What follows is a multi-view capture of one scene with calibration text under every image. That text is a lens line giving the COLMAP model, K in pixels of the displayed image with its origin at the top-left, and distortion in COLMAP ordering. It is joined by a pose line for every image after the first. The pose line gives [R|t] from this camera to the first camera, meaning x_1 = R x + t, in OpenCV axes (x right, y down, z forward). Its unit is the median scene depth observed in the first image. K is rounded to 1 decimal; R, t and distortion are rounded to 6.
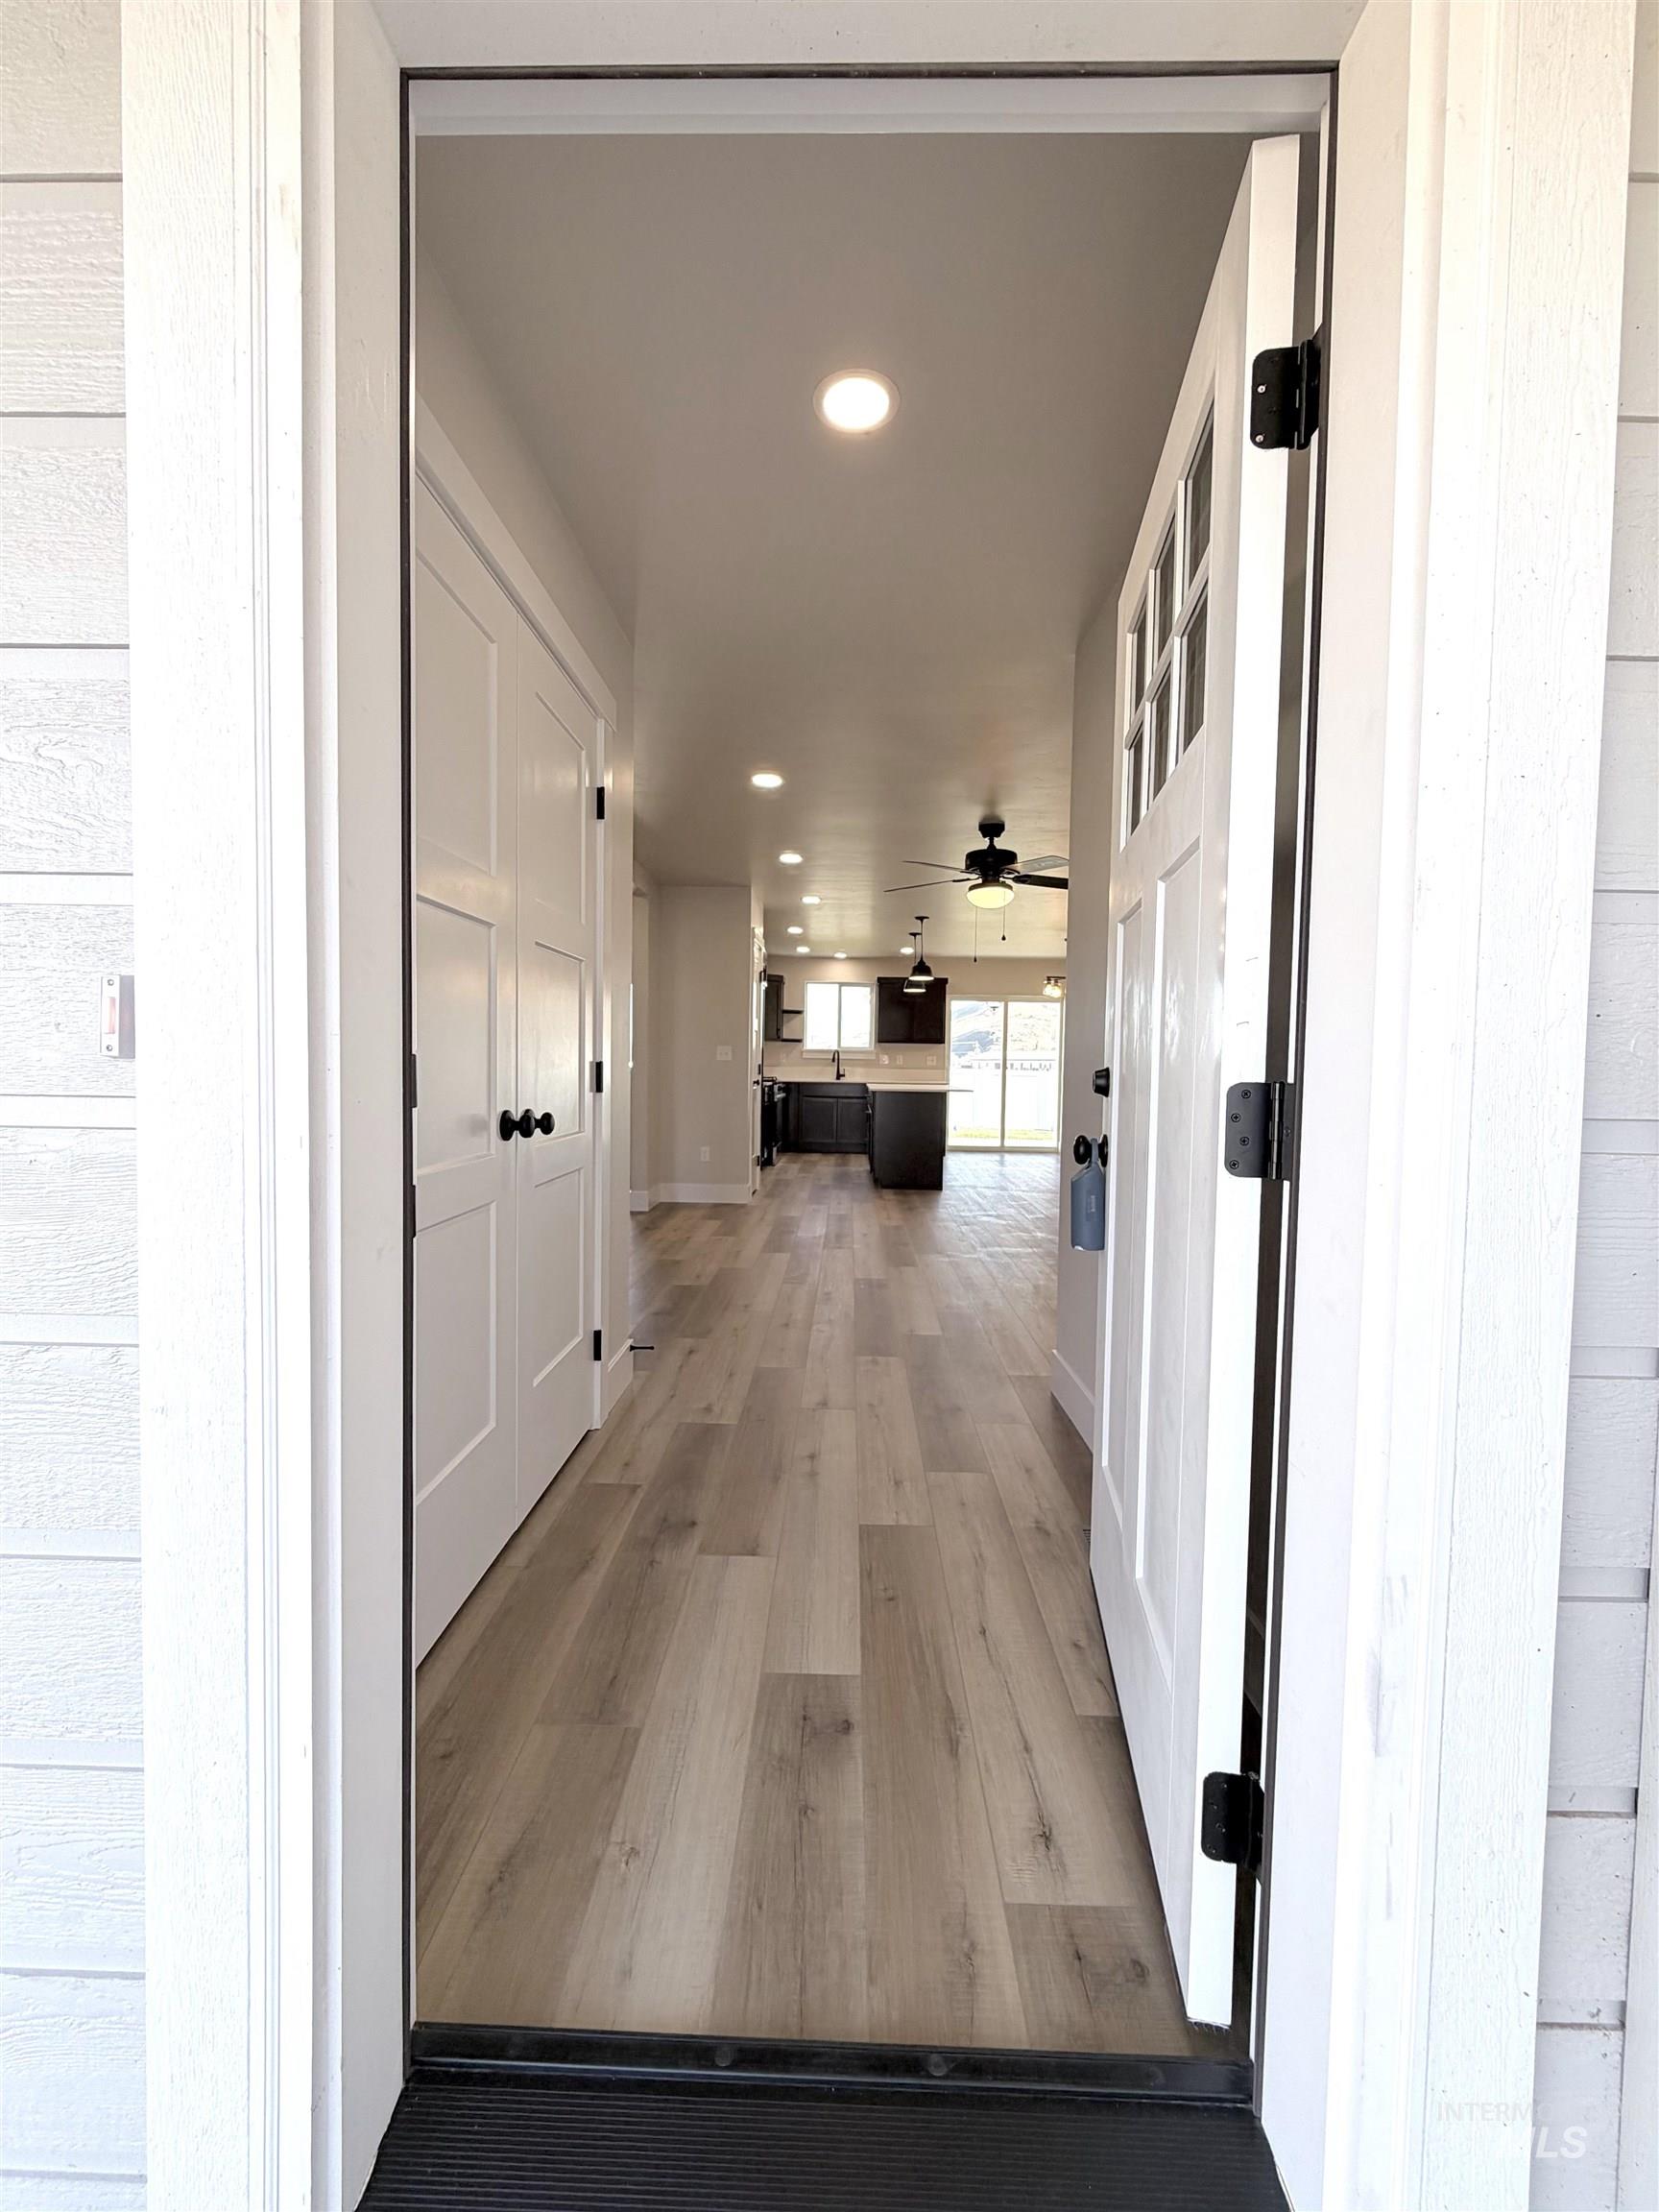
lens RADIAL K [[879.4, 0, 827.0], [0, 879.4, 1098.3], [0, 0, 1]] dist [-0.001950, 0.000901]
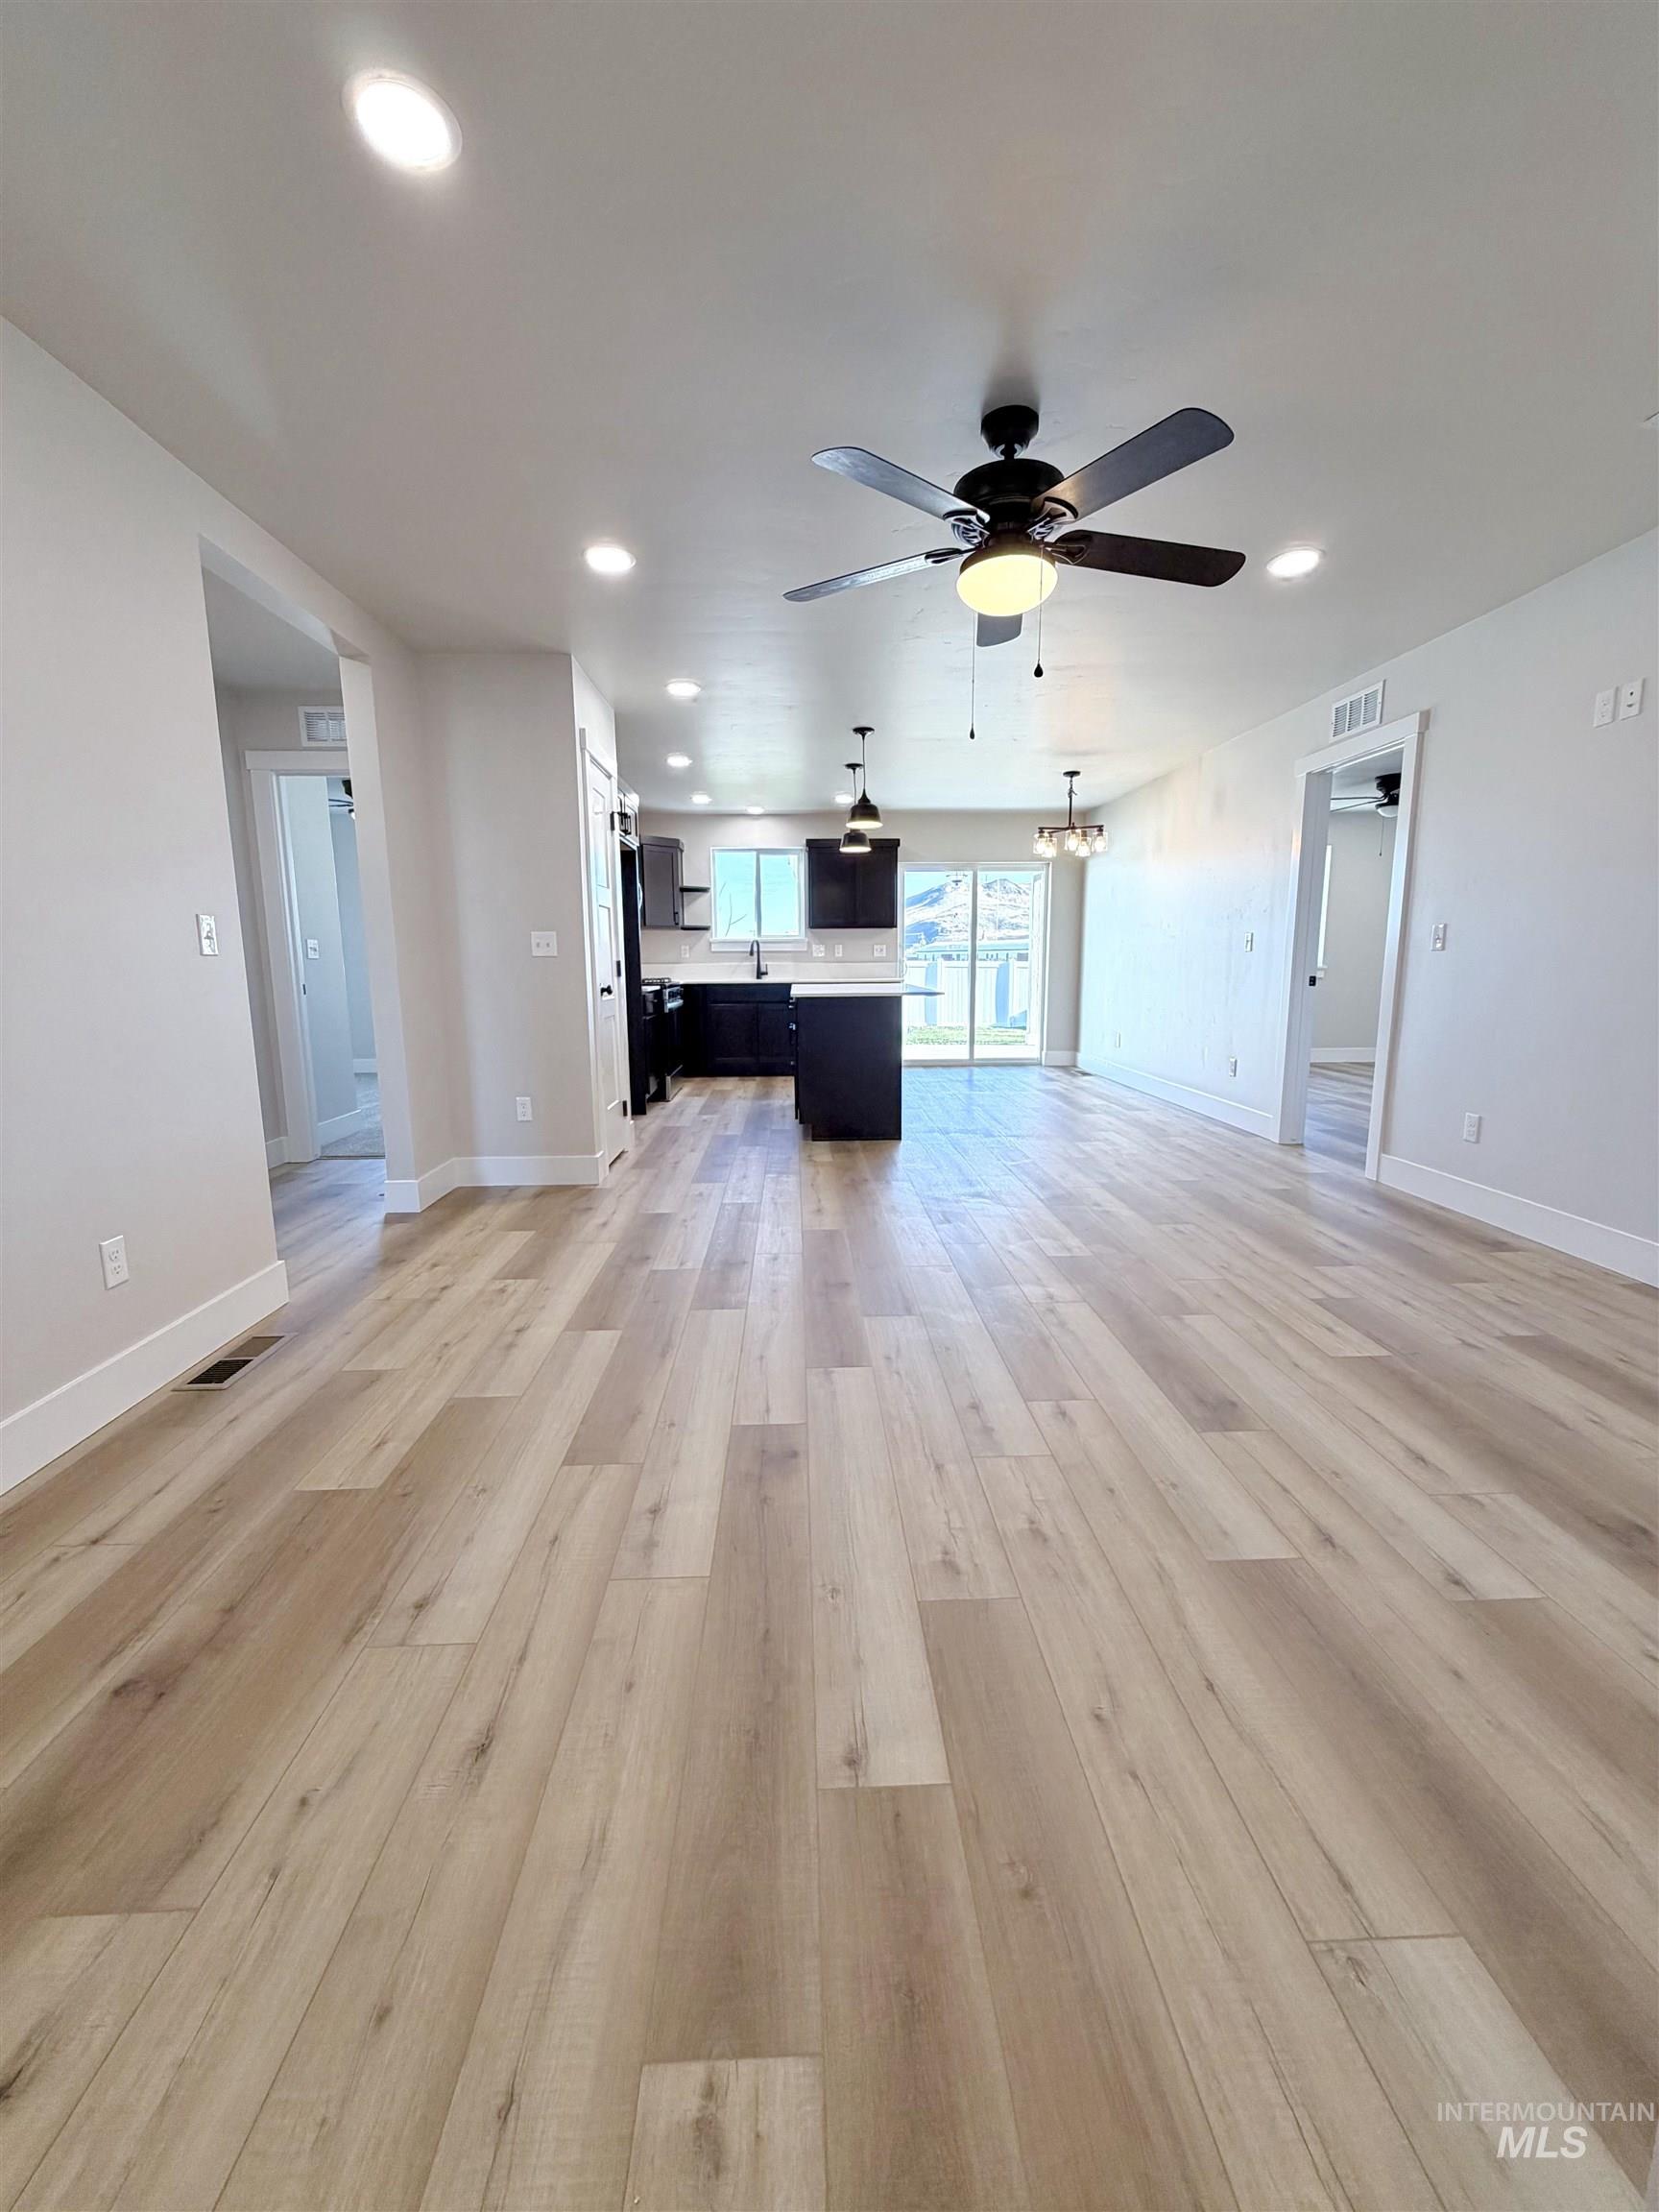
lens RADIAL K [[879.4, 0, 843.8], [0, 879.4, 1093.5], [0, 0, 1]] dist [-0.001950, 0.000901]
pose [[0.996526, -0.033553, 0.076222, 0.028011], [0.024689, 0.993129, 0.114388, -0.008835], [-0.079536, -0.112109, 0.990508, 0.258570]]
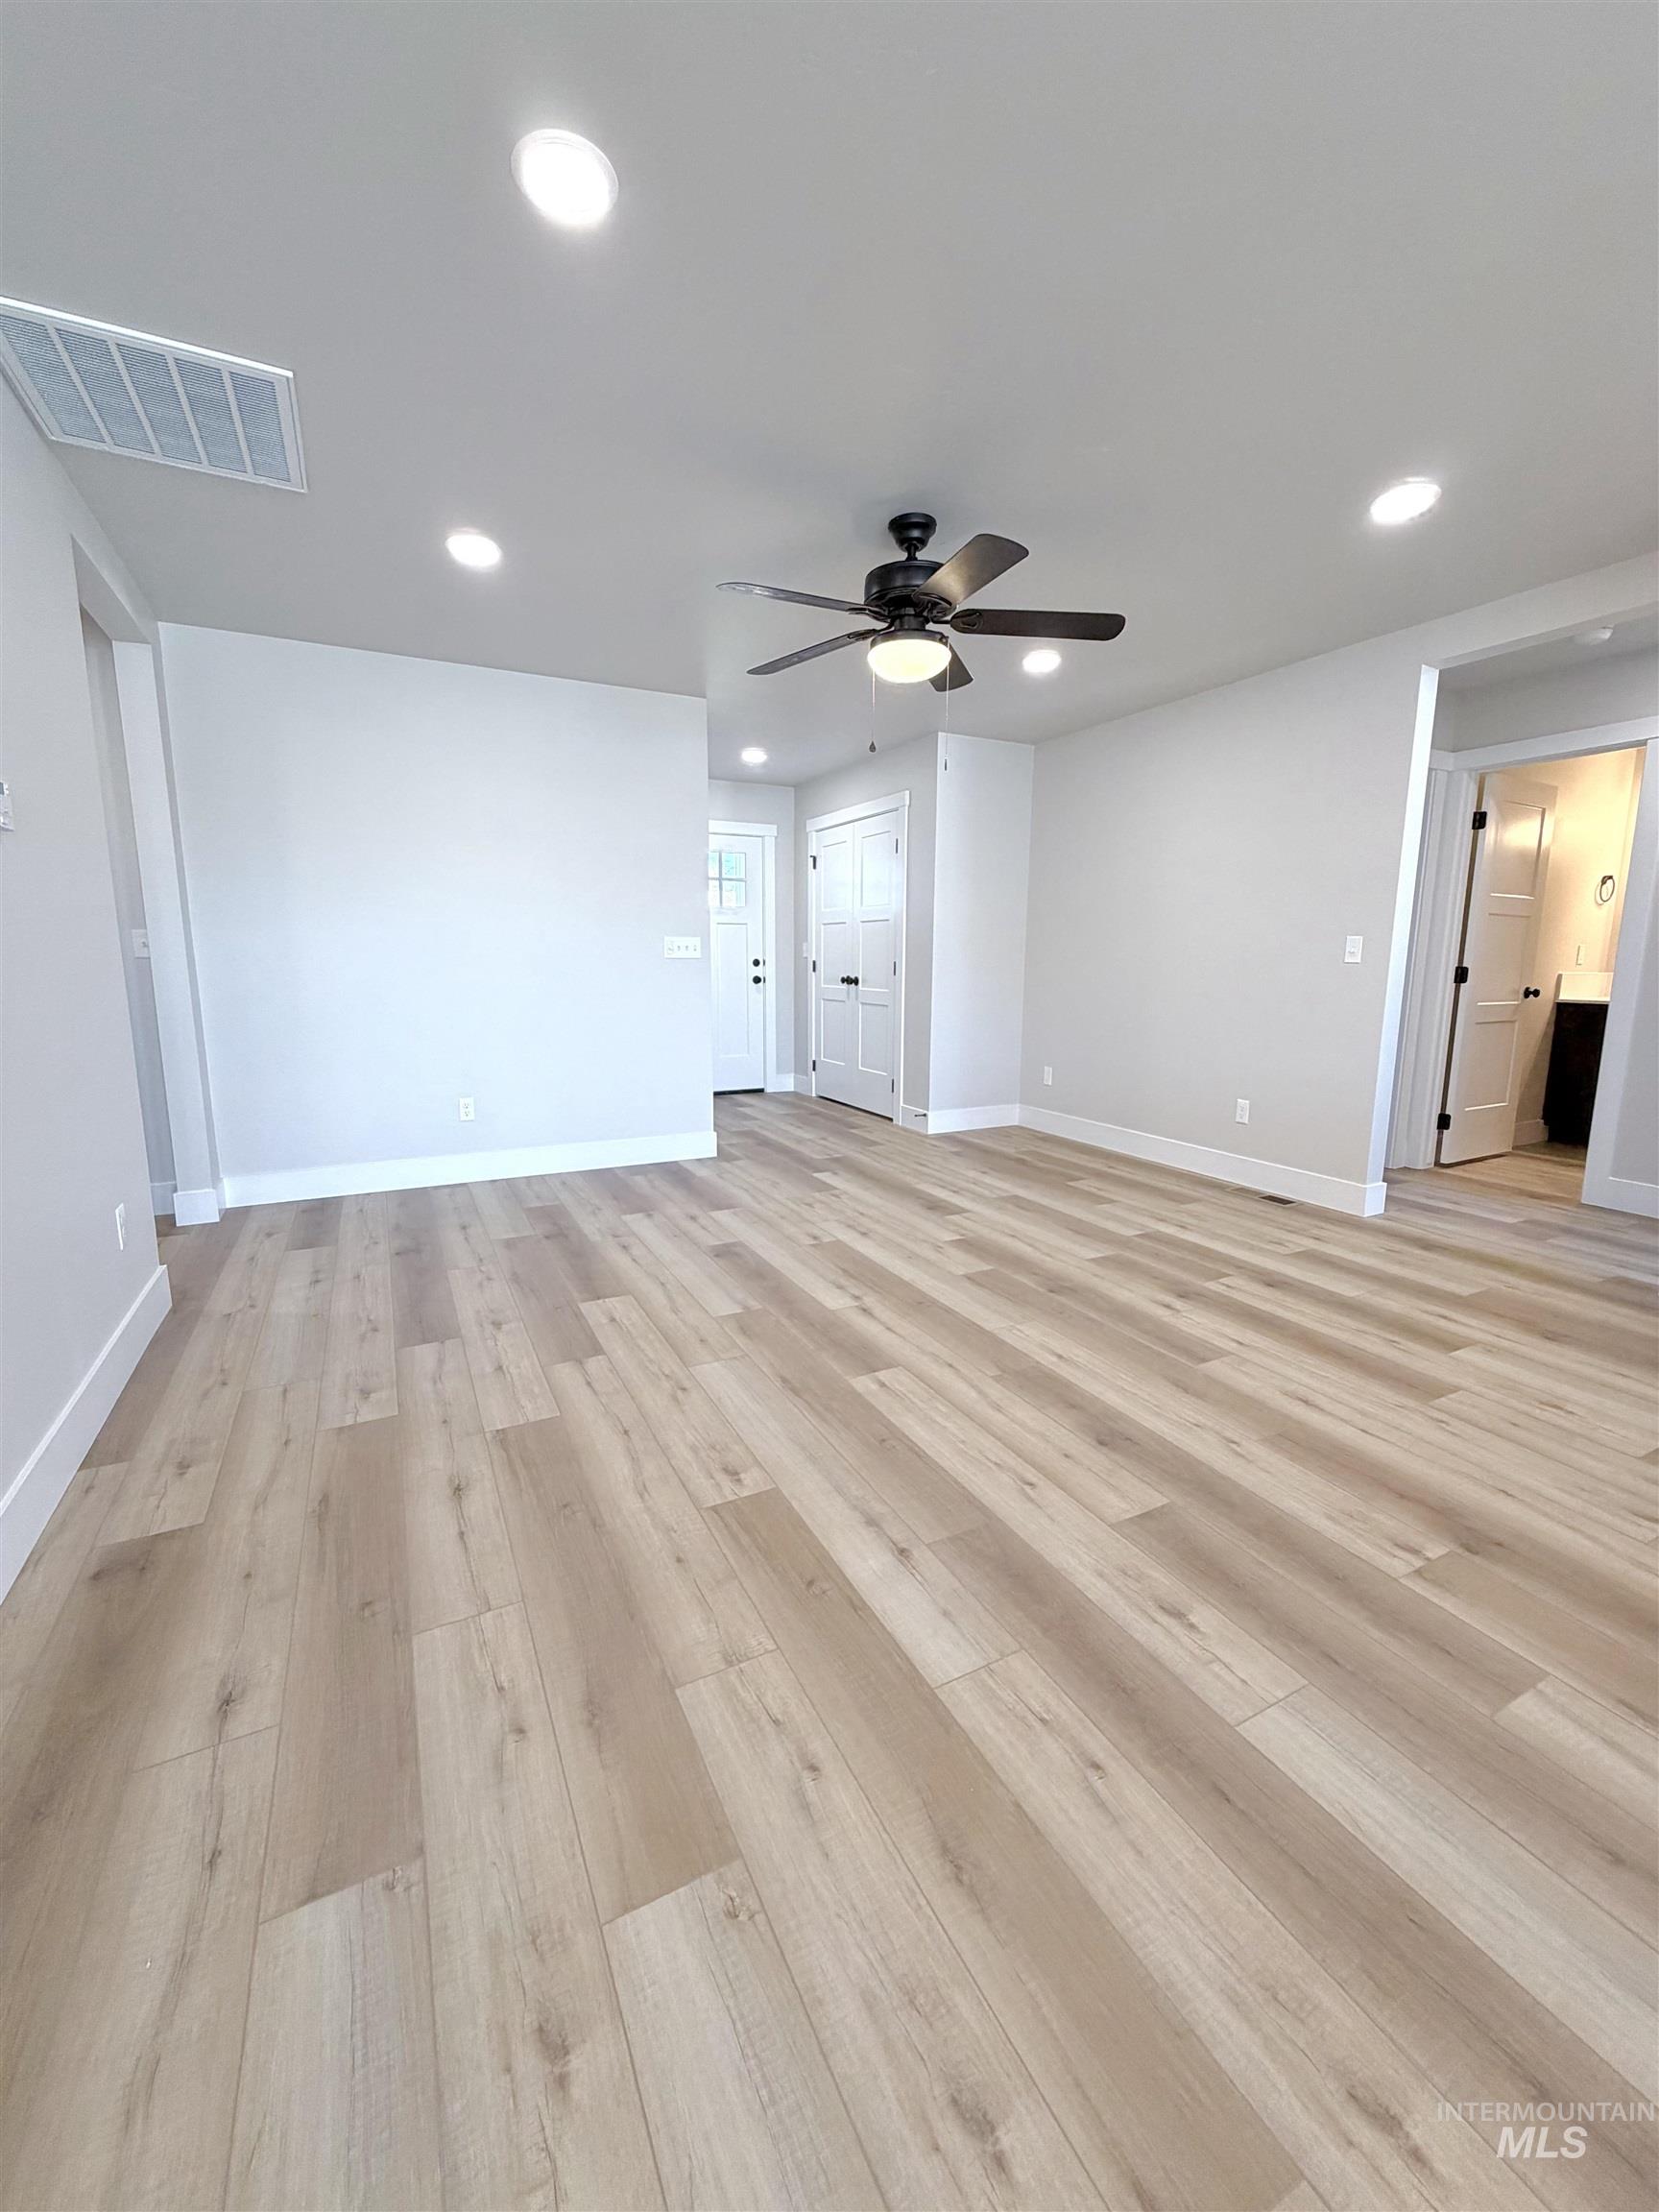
lens RADIAL K [[879.4, 0, 843.8], [0, 879.4, 1107.3], [0, 0, 1]] dist [-0.001950, 0.000901]
pose [[-0.868382, 0.066743, -0.491384, 0.386184], [-0.035979, 0.979810, 0.196666, -0.042036], [0.494589, 0.188461, -0.848448, 1.036960]]
